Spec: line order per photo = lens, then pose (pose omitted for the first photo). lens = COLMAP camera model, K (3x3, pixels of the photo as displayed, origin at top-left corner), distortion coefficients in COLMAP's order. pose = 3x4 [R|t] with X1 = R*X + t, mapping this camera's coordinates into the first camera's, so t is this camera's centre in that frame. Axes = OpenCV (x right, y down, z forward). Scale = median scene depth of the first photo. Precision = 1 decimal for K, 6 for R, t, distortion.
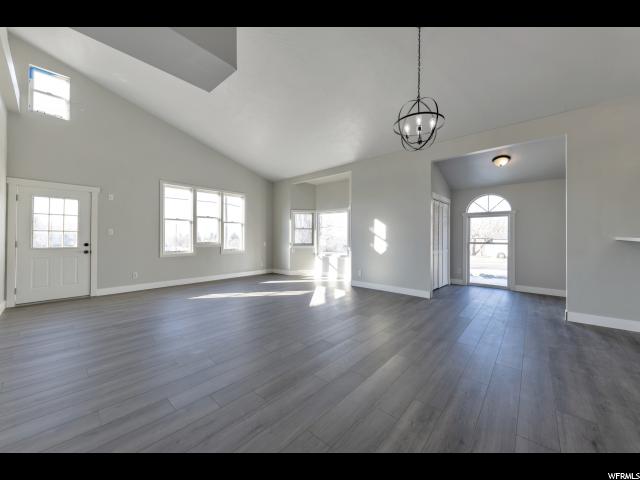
lens RADIAL K [[238.8, 0, 318.6], [0, 238.8, 238.3], [0, 0, 1]] dist [0.002302, 0.000082]
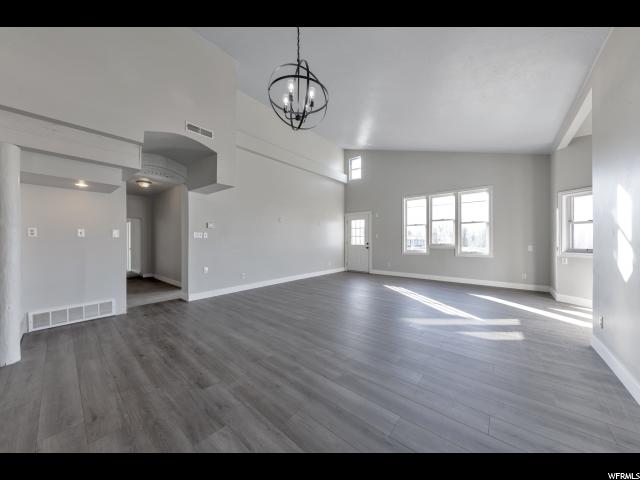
lens RADIAL K [[221.0, 0, 321.1], [0, 221.0, 239.6], [0, 0, 1]] dist [0.016437, -0.000144]
pose [[0.026133, -0.007643, -0.999629, 0.505074], [0.000202, 0.999971, -0.007640, 0.005614], [0.999658, -0.000002, 0.026134, 0.462099]]
